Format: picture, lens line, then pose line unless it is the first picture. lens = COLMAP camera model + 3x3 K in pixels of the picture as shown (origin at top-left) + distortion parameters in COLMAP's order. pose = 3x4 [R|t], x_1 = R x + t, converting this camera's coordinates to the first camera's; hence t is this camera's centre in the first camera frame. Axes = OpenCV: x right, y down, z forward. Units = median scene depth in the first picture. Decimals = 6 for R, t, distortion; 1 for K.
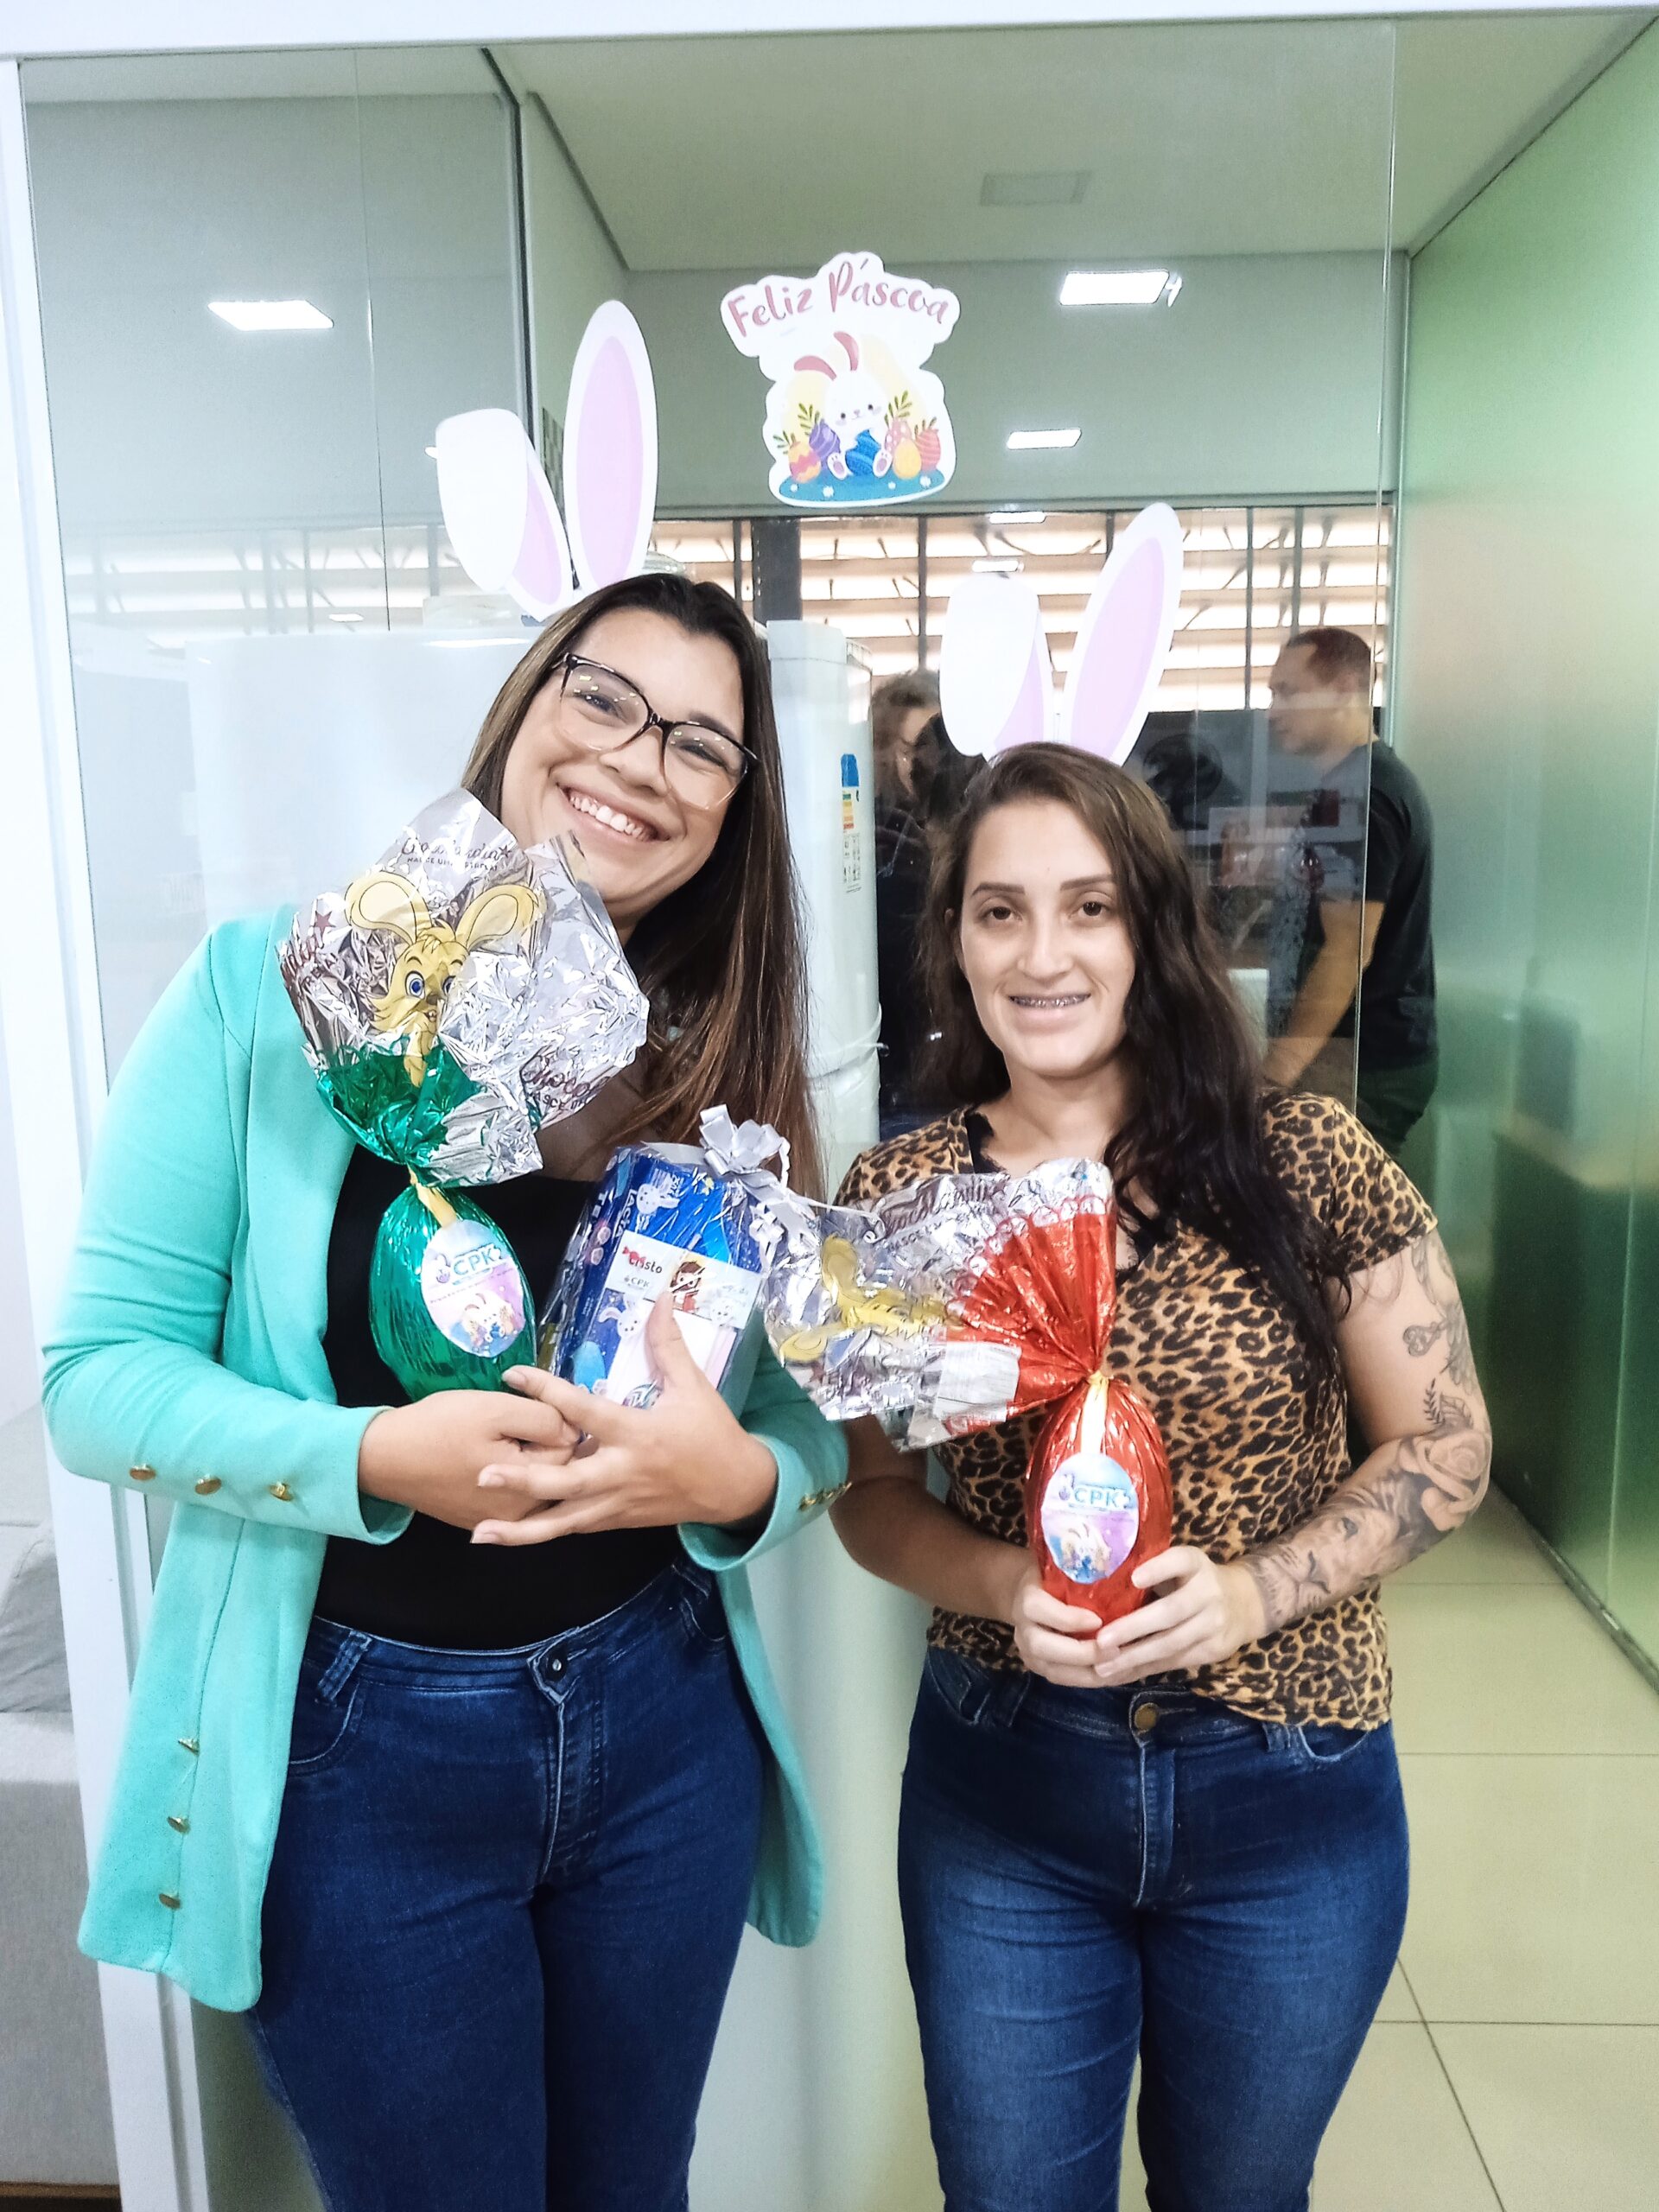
lens RADIAL K [[1829.7, 0, 819.1], [0, 1829.7, 1109.2], [0, 0, 1]] dist [0.049136, -0.011731]
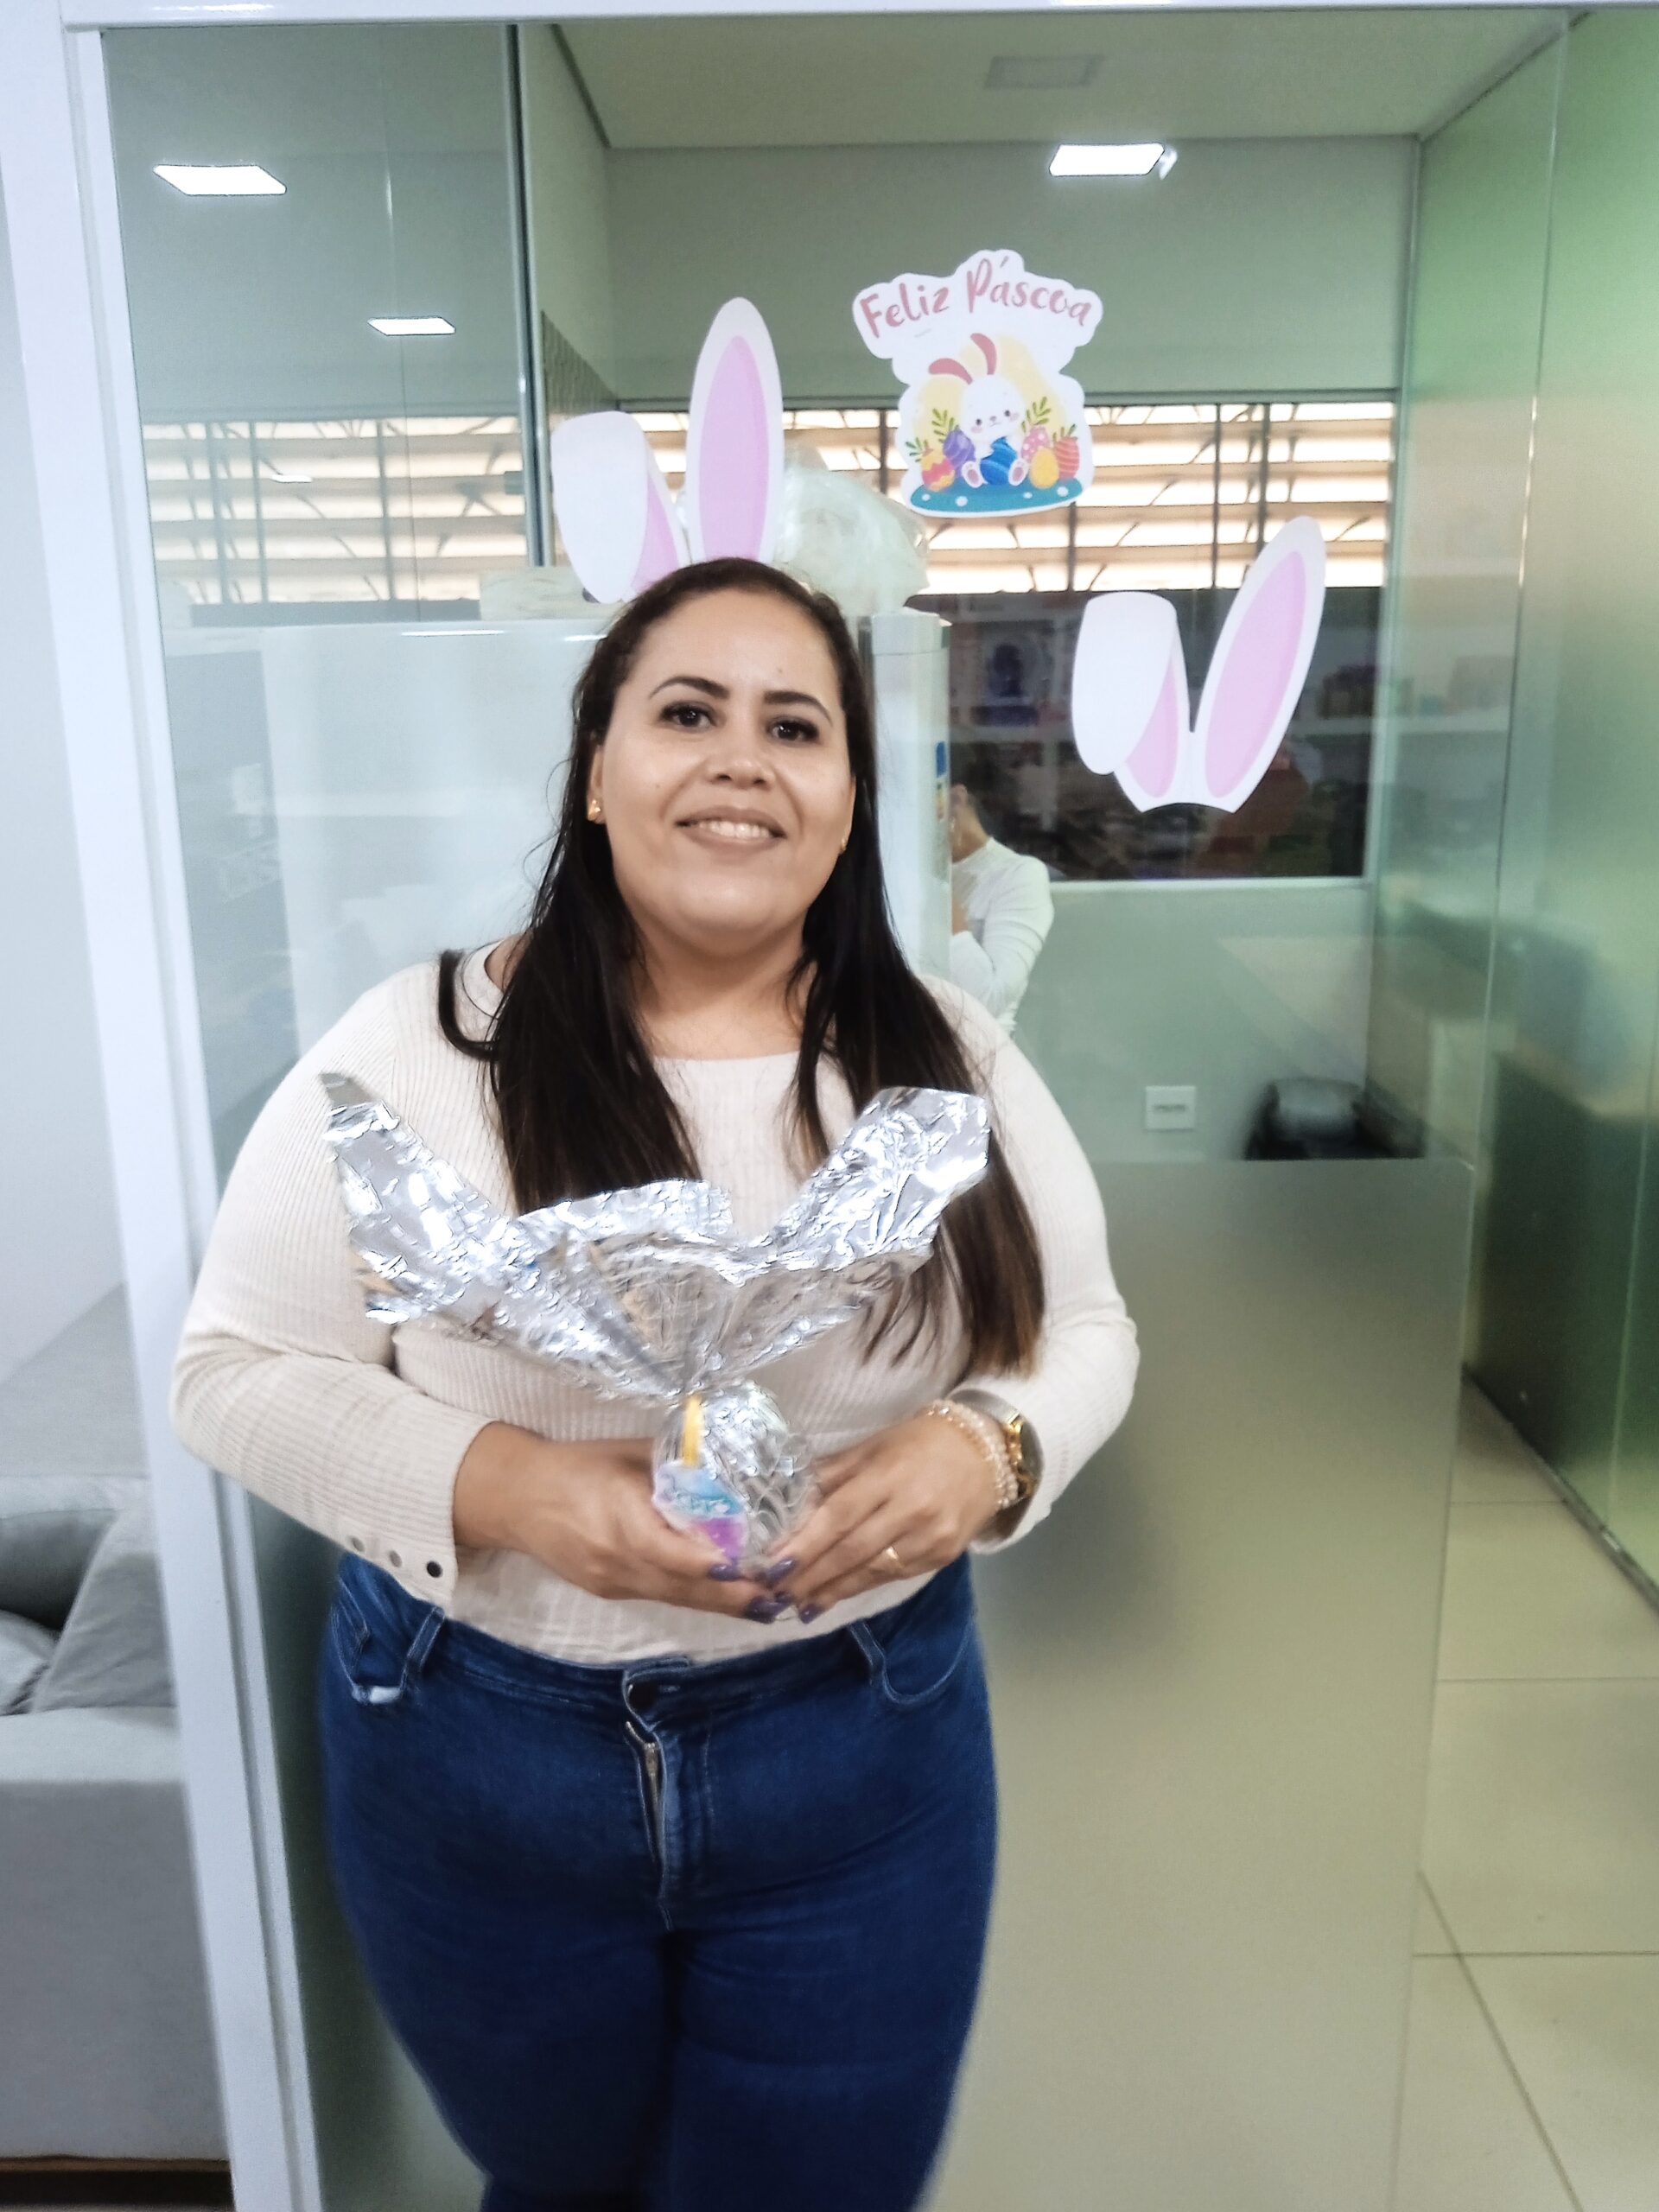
lens RADIAL K [[1829.7, 0, 805.8], [0, 1829.7, 1095.4], [0, 0, 1]] dist [0.049136, -0.011731]
pose [[0.999585, -0.004700, 0.028417, -0.102198], [0.002789, 0.997754, 0.066920, -0.088197], [-0.028668, -0.066813, 0.997354, 0.022324]]
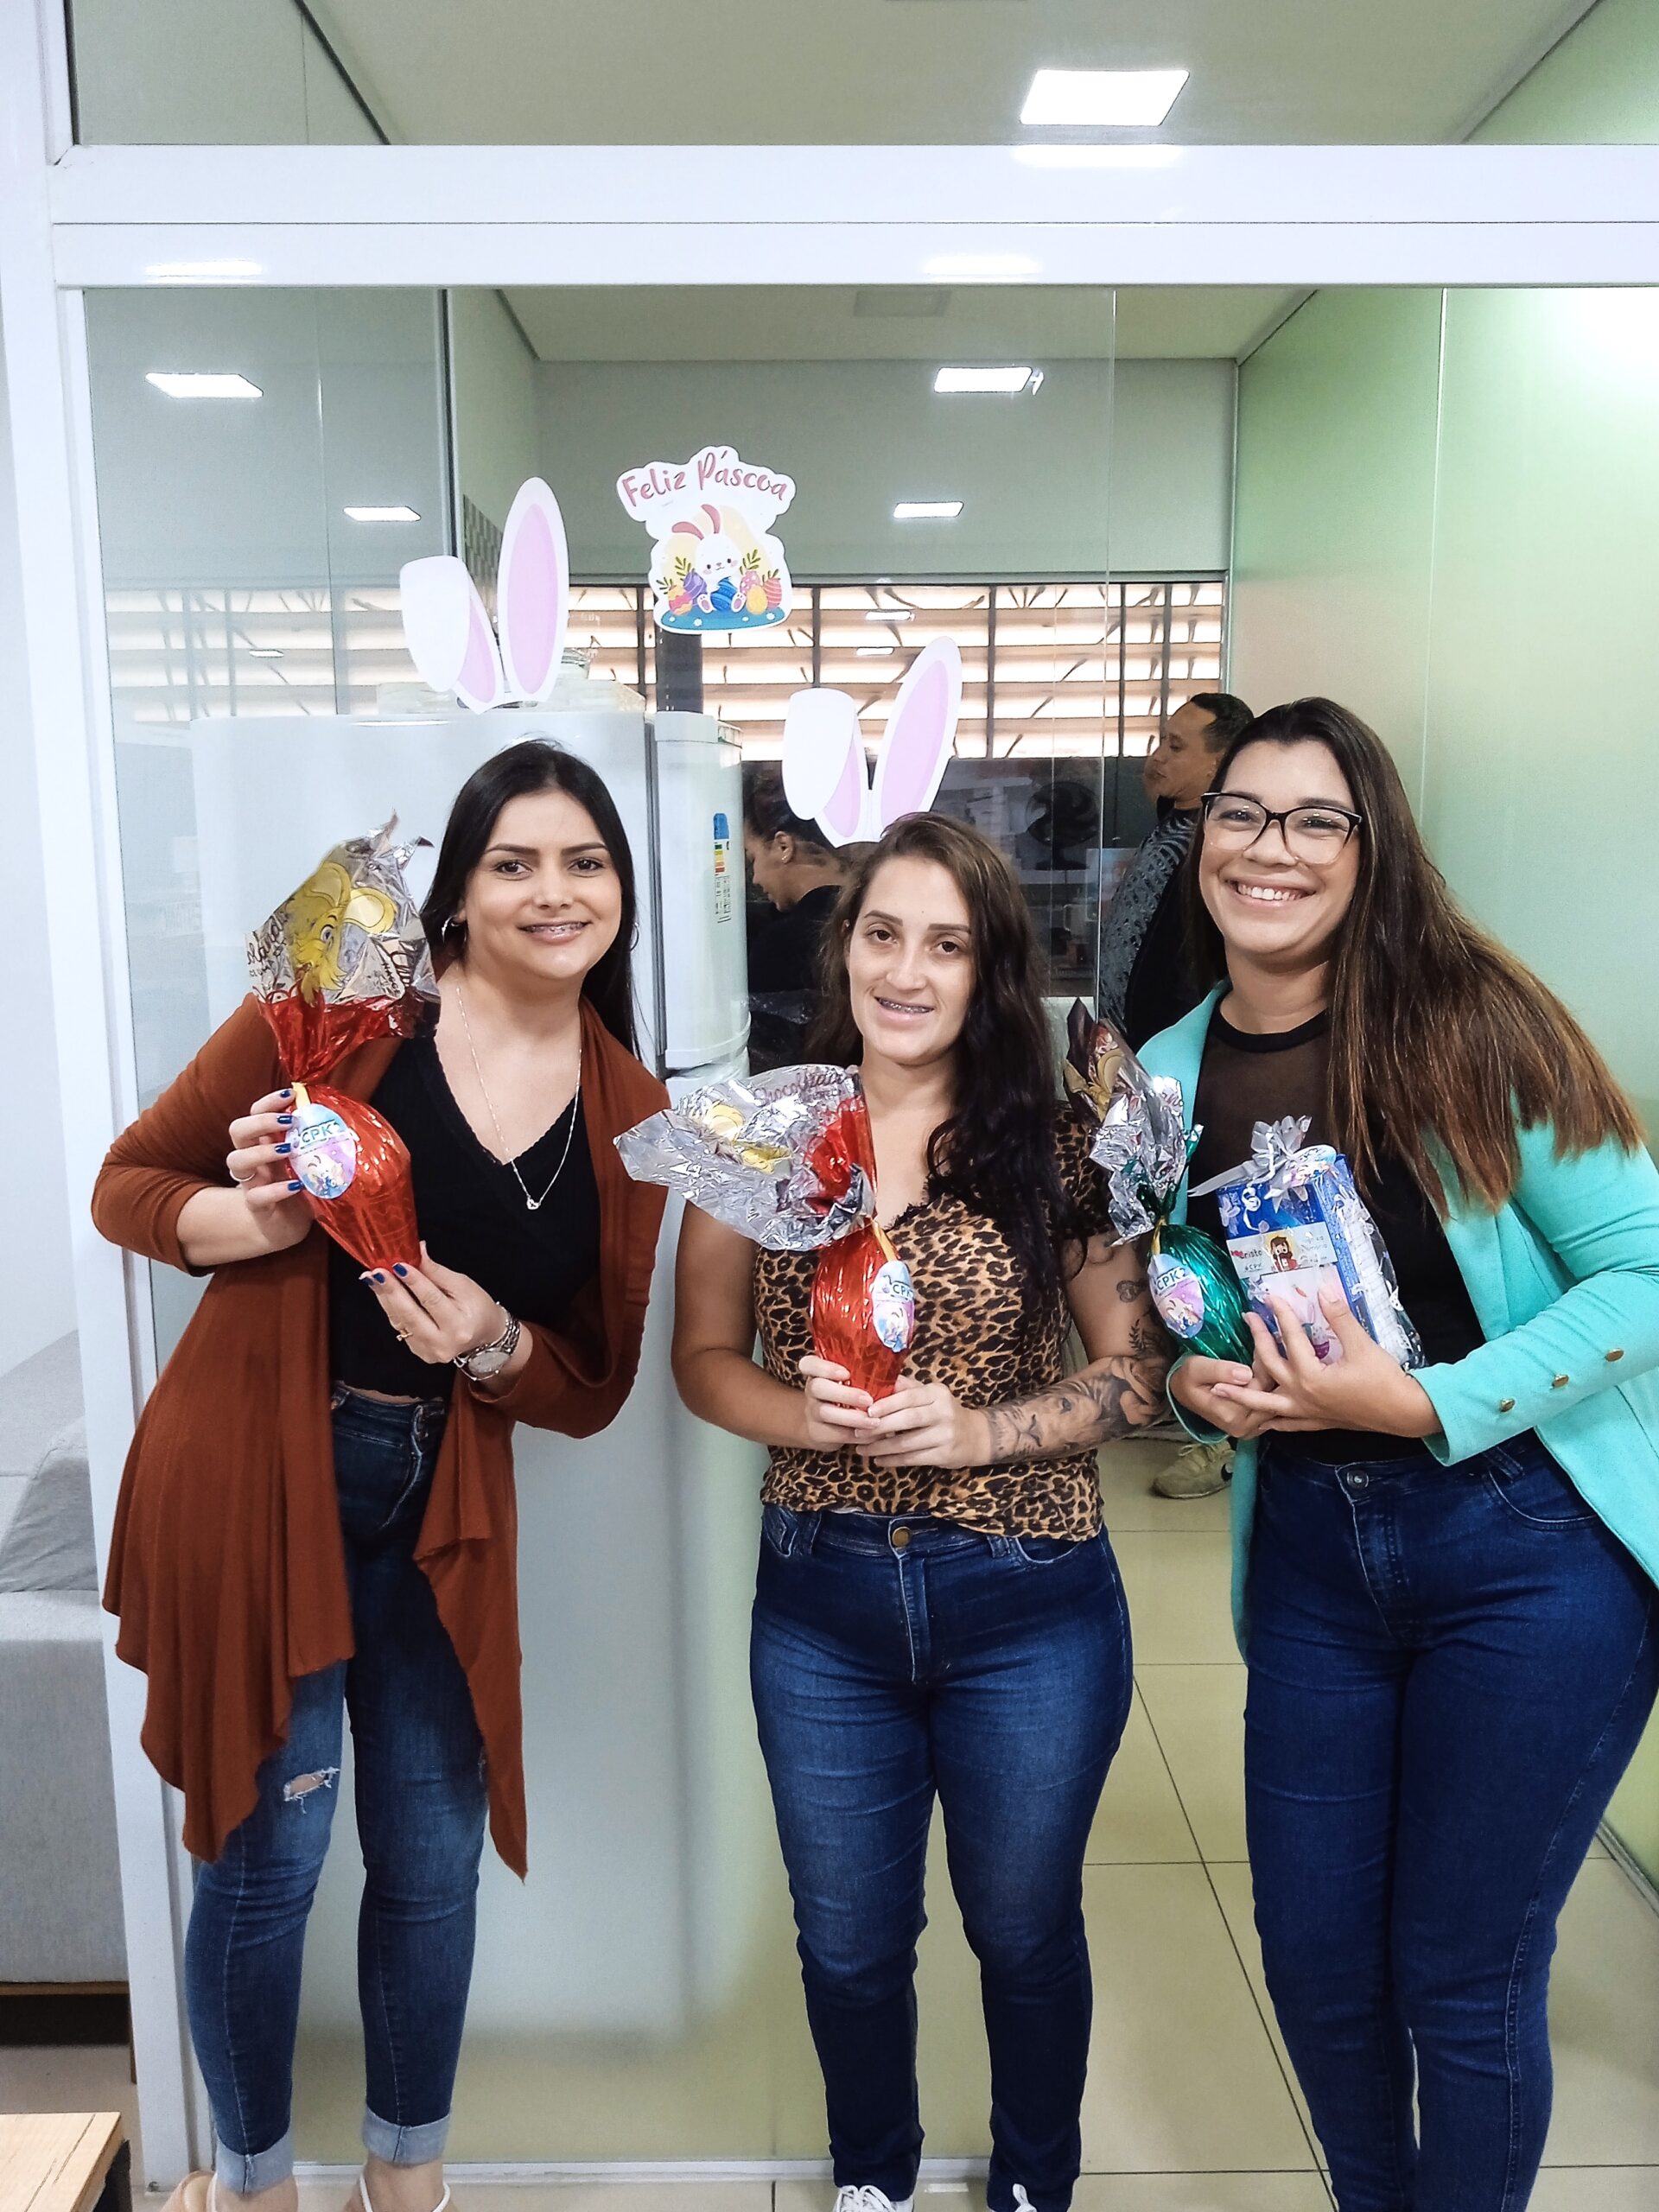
lens RADIAL K [[1829.7, 0, 778.3], [0, 1829.7, 1117.8], [0, 0, 1]] dist [0.049136, -0.011731]
pose [[0.999460, 0.006160, 0.032281, 0.022178], [-0.005710, 0.999886, -0.014012, 0.037210], [-0.032364, 0.013820, 0.999381, -0.307179]]
